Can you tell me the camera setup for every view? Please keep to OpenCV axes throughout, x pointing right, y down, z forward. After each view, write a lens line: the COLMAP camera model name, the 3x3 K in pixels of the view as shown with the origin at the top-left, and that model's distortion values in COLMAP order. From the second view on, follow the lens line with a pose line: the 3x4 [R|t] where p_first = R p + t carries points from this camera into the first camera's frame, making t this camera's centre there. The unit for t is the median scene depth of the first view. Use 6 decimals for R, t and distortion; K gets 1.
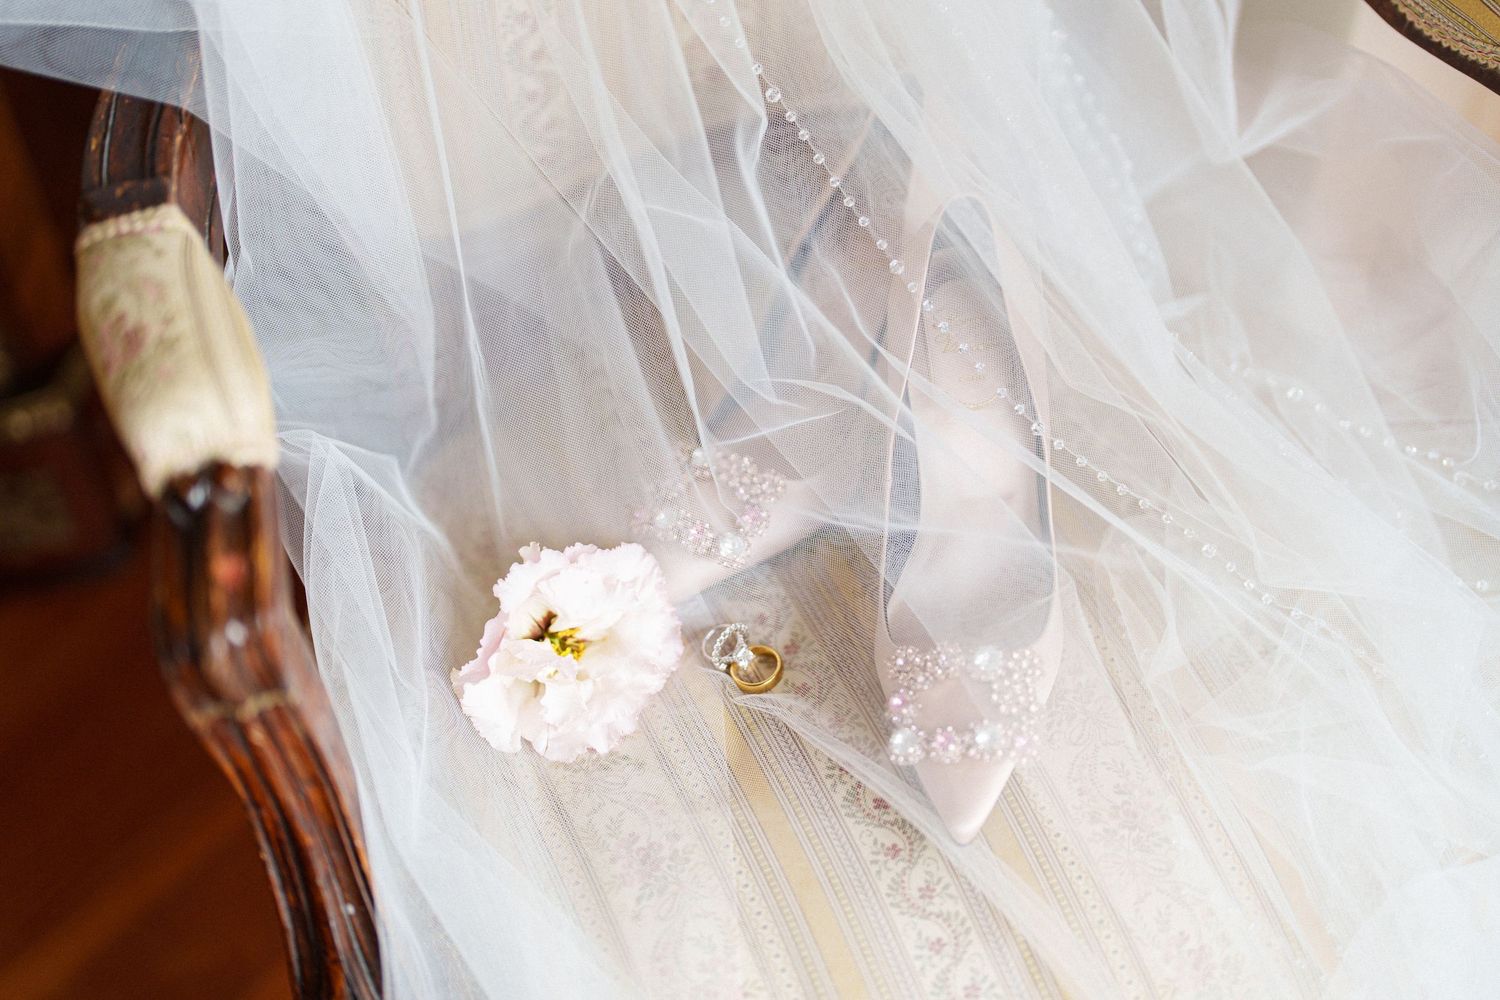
lens RADIAL K [[2176.8, 0, 750.0], [0, 2176.8, 500.0], [0, 0, 1]] dist [0.045937, -0.054210]
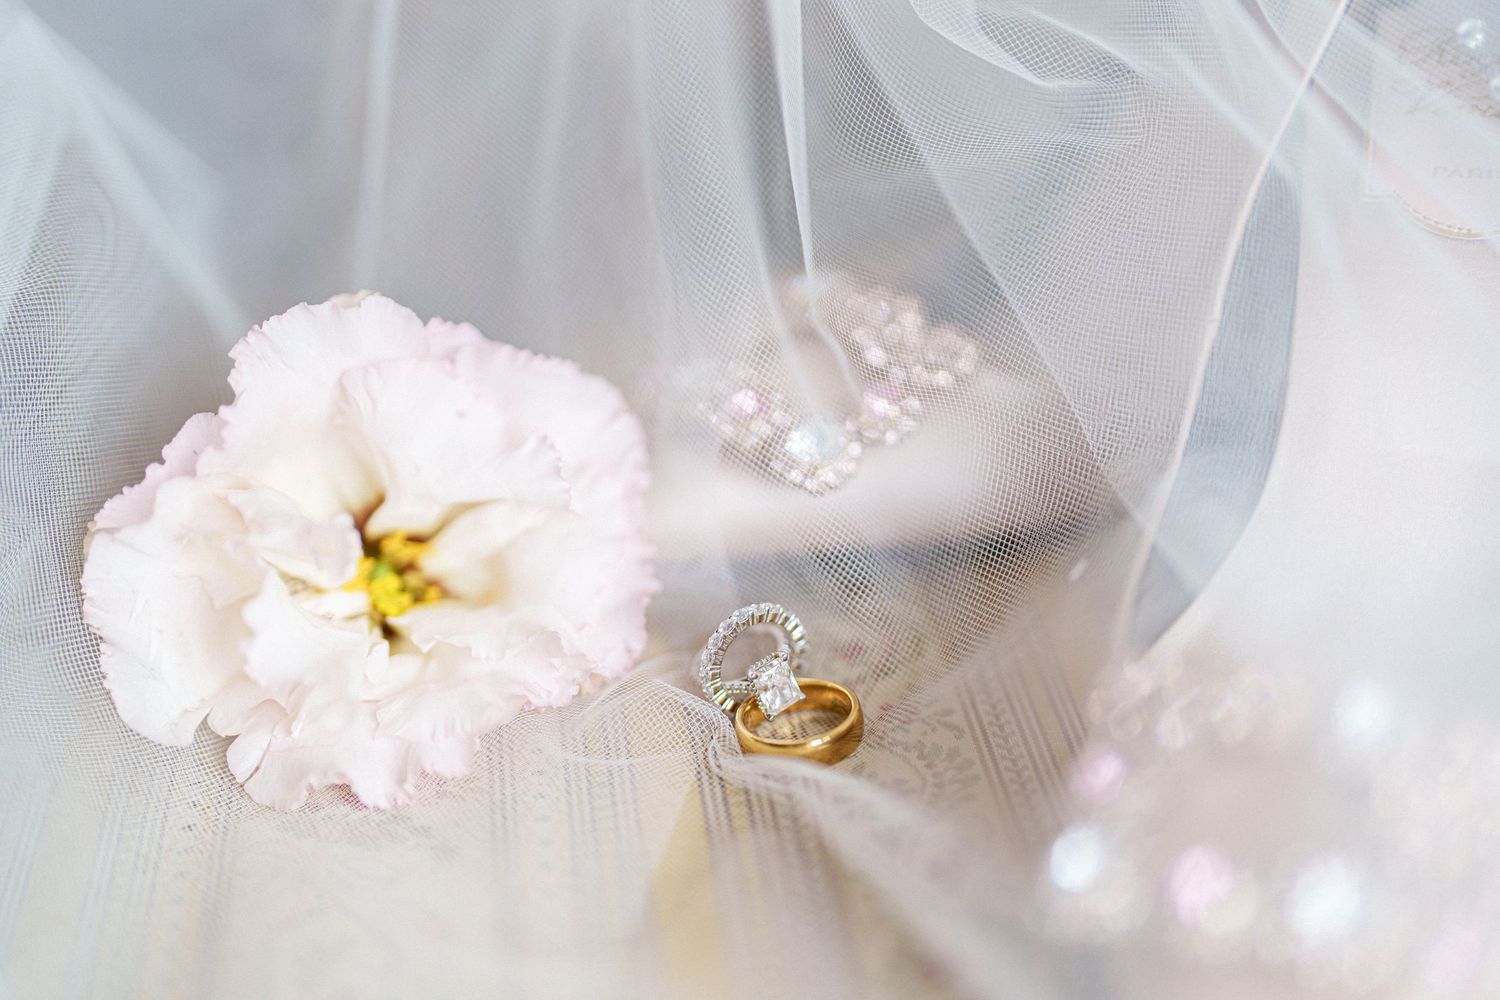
lens RADIAL K [[2176.8, 0, 750.0], [0, 2176.8, 500.0], [0, 0, 1]] dist [0.045937, -0.054210]
pose [[0.950905, 0.198893, -0.237111, 0.089029], [-0.266066, 0.916714, -0.298067, 0.174657], [0.158080, 0.346521, 0.924627, 0.644713]]
